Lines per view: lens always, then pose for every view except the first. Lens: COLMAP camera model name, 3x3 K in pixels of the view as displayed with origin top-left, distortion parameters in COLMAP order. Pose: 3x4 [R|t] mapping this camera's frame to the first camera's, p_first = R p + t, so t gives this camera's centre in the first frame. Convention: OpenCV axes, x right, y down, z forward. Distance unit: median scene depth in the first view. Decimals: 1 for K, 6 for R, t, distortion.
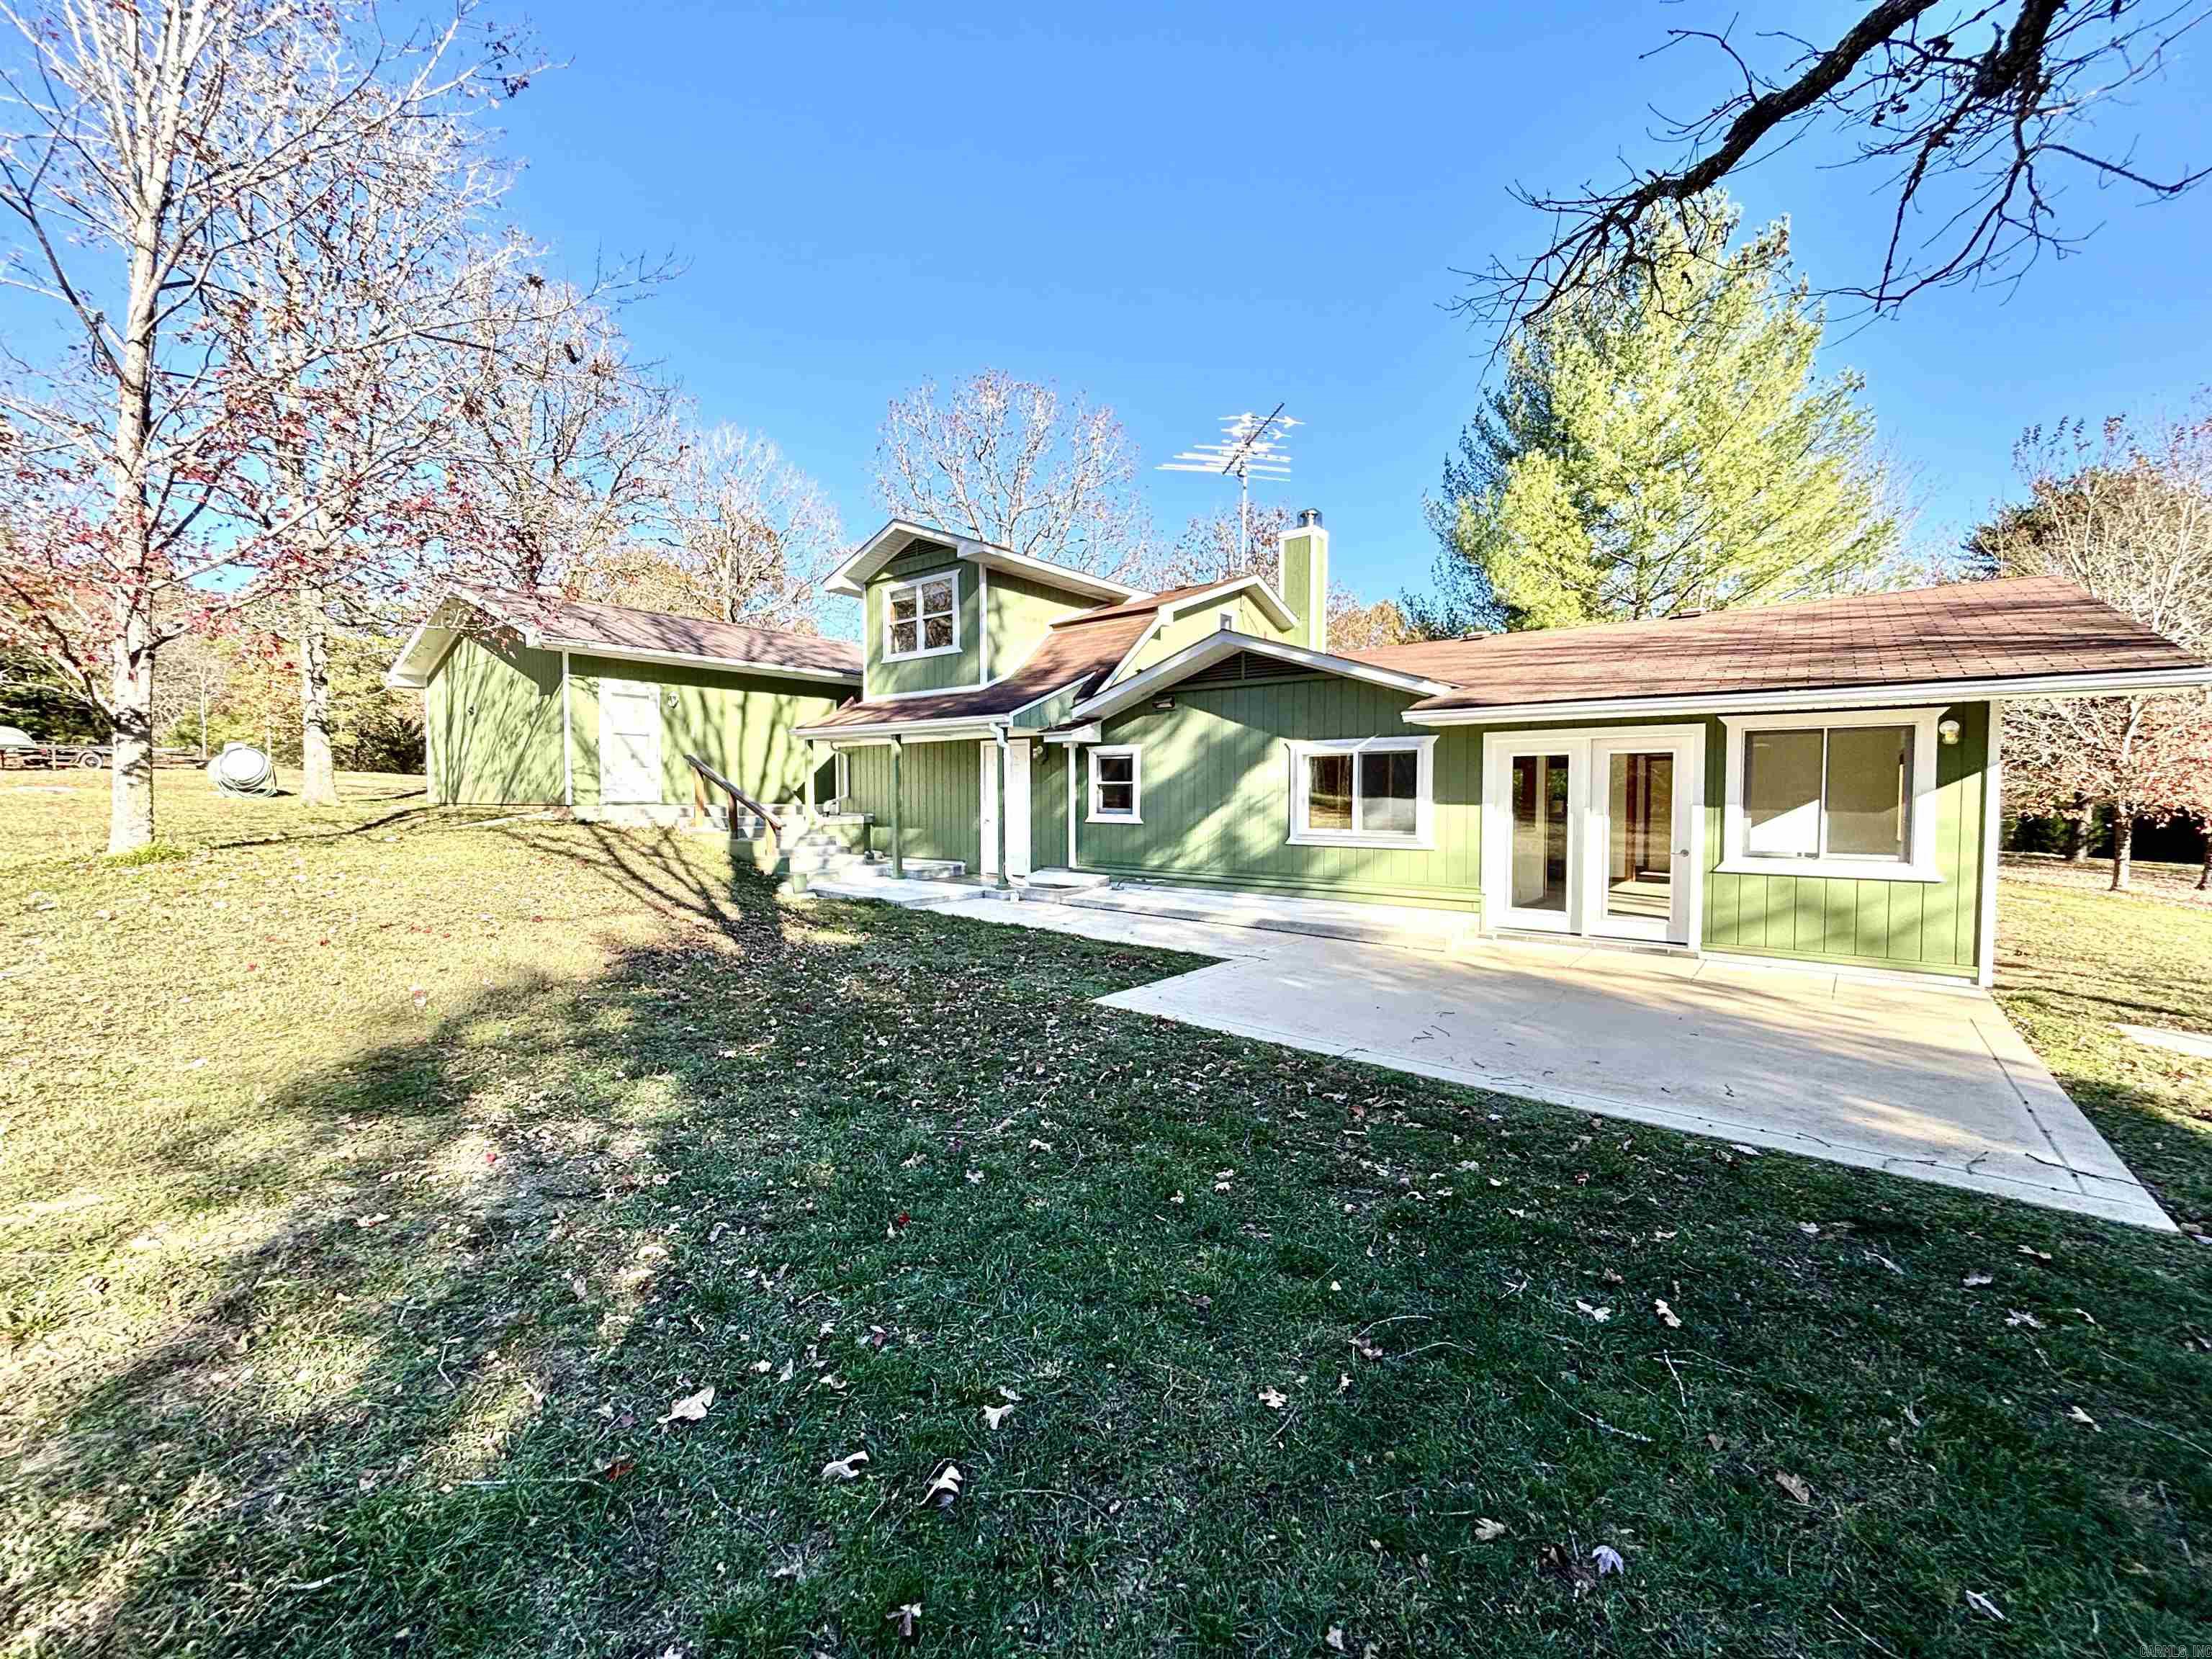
lens RADIAL K [[882.9, 0, 1100.7], [0, 882.9, 827.4], [0, 0, 1]] dist [-0.005313, 0.000617]
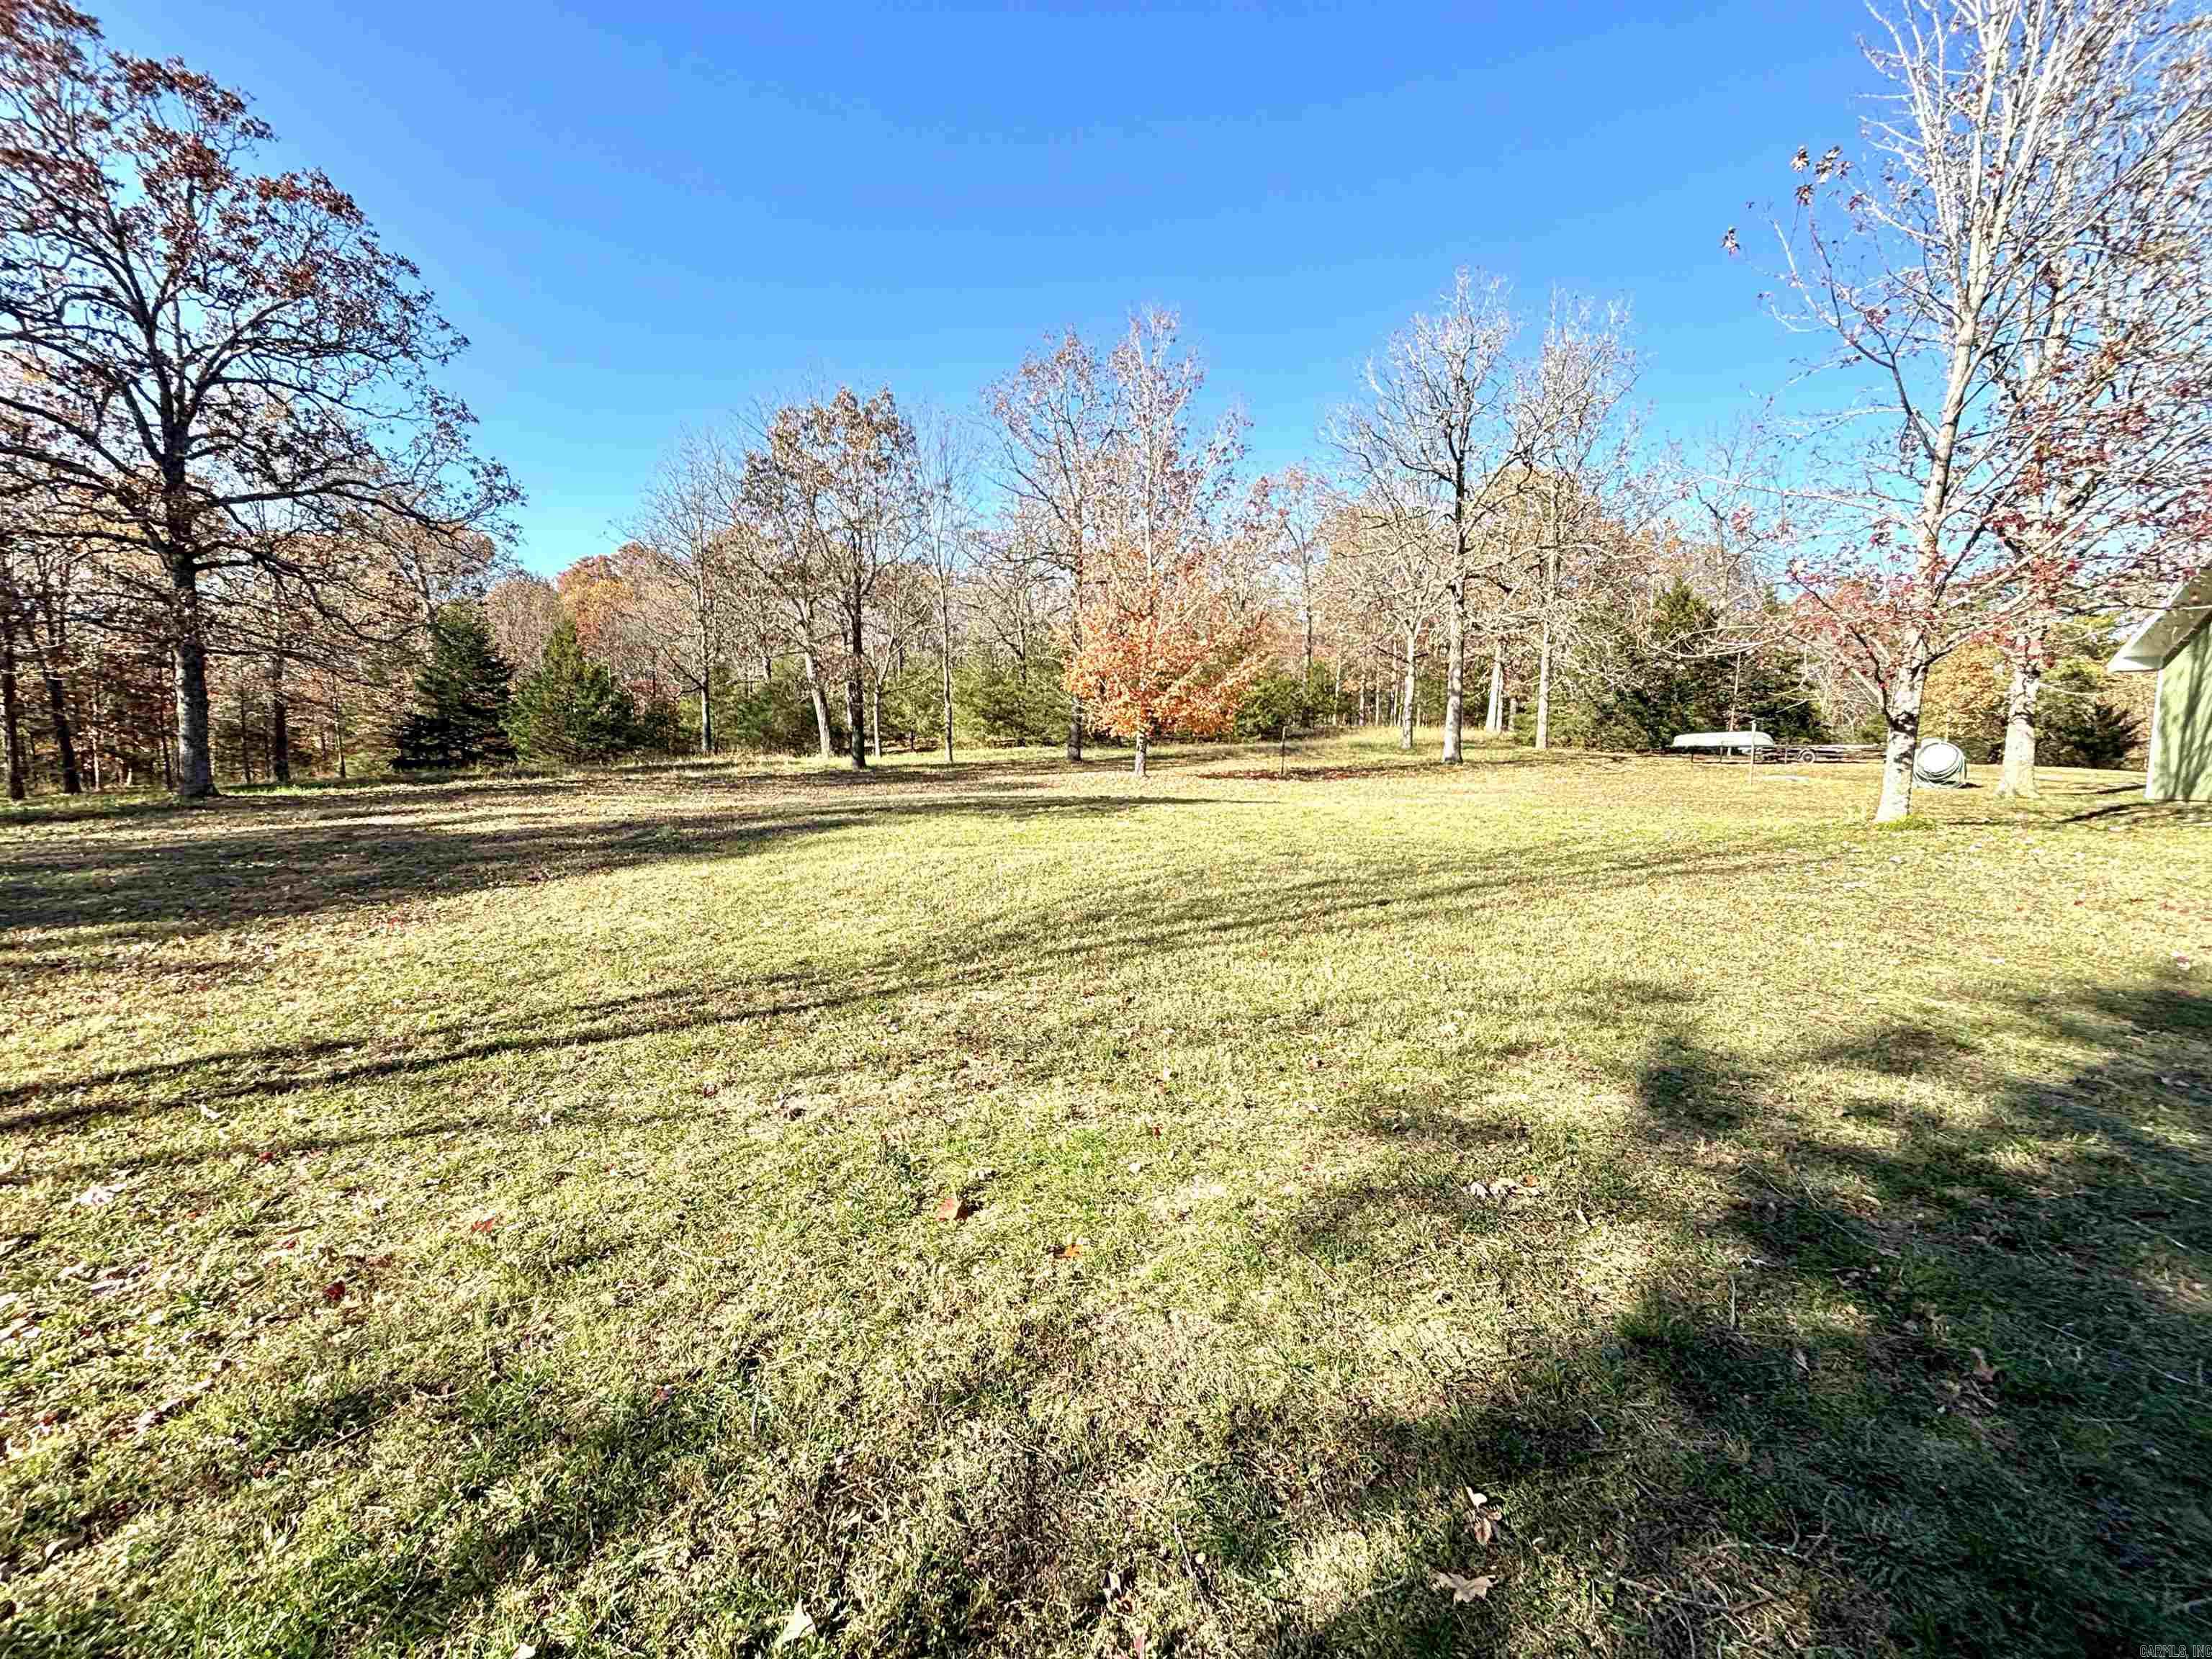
lens RADIAL K [[882.9, 0, 1100.7], [0, 882.9, 827.4], [0, 0, 1]] dist [-0.005313, 0.000617]
pose [[0.066440, 0.067158, -0.995528, 0.152025], [-0.063079, 0.996019, 0.062981, 0.034269], [0.995795, 0.058612, 0.070411, -0.326239]]
